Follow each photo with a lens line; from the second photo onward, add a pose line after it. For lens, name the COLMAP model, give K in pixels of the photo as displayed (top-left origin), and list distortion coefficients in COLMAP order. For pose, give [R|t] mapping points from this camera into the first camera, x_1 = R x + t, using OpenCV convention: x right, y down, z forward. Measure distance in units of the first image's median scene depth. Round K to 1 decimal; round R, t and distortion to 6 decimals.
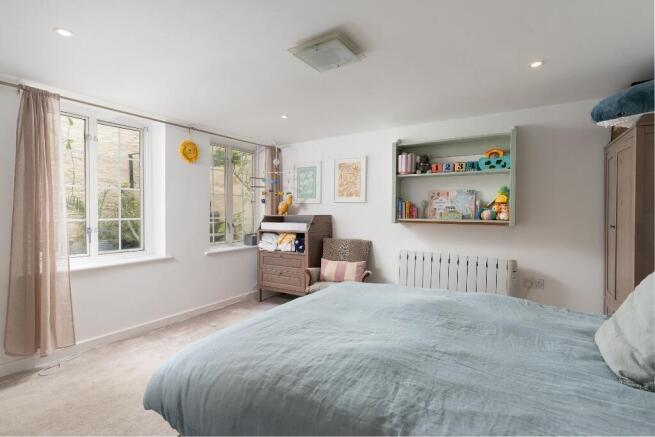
lens RADIAL K [[312.6, 0, 328.7], [0, 312.6, 212.8], [0, 0, 1]] dist [0.000626, 0.000371]
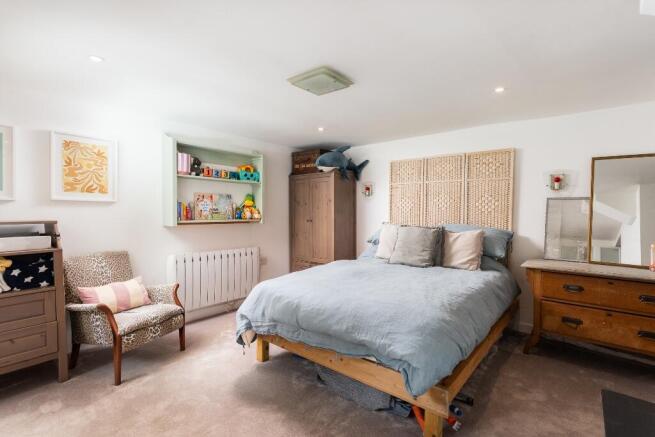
lens RADIAL K [[312.6, 0, 328.7], [0, 312.6, 212.8], [0, 0, 1]] dist [0.000626, 0.000371]
pose [[0.111530, -0.008220, 0.993727, -0.661693], [0.005974, 0.999953, 0.007601, -0.010717], [-0.993743, 0.005089, 0.111574, 0.461767]]
